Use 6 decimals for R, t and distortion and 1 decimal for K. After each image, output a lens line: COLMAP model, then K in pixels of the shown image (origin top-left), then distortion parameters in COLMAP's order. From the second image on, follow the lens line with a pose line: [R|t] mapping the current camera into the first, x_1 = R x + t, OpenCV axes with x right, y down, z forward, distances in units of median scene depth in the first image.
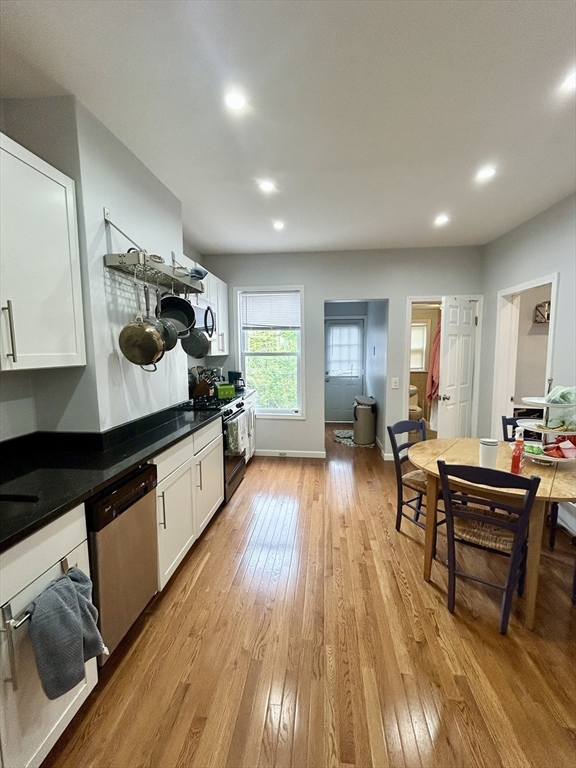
lens RADIAL K [[332.9, 0, 288.0], [0, 332.9, 384.0], [0, 0, 1]] dist [-0.000939, -0.000031]
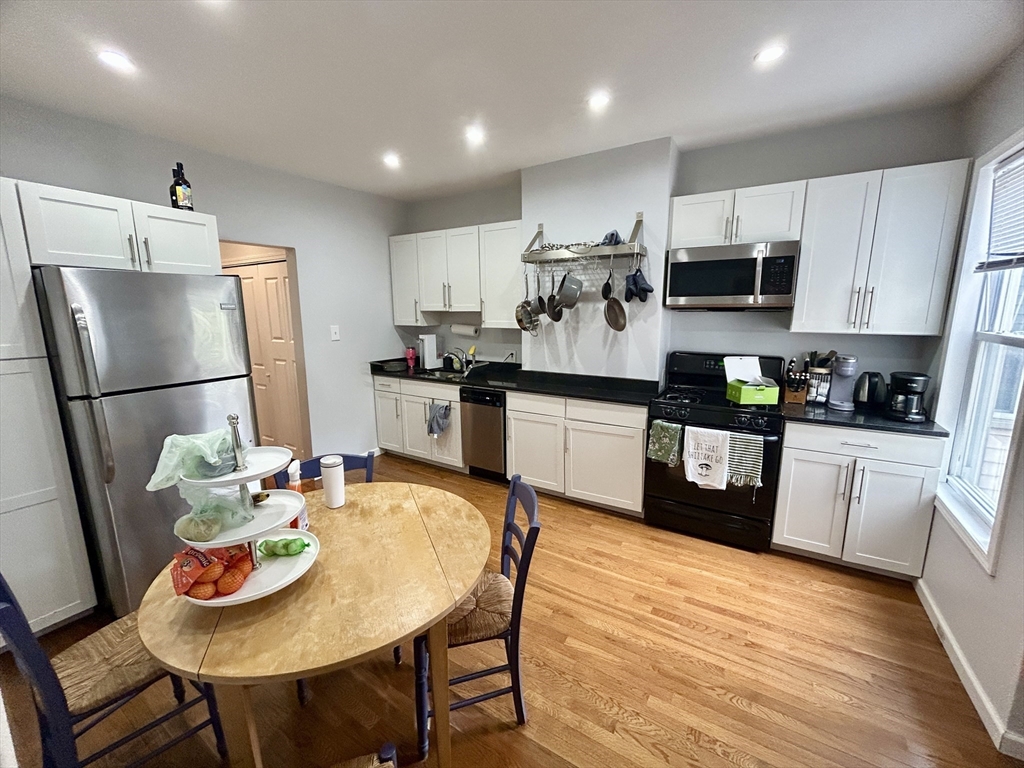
lens RADIAL K [[412.9, 0, 512.0], [0, 412.9, 384.0], [0, 0, 1]] dist [-0.007032, -0.000094]
pose [[-0.431343, 0.168419, -0.886328, 0.987860], [-0.086348, 0.970204, 0.226380, -0.189455], [0.898046, 0.174180, -0.403948, 1.387156]]
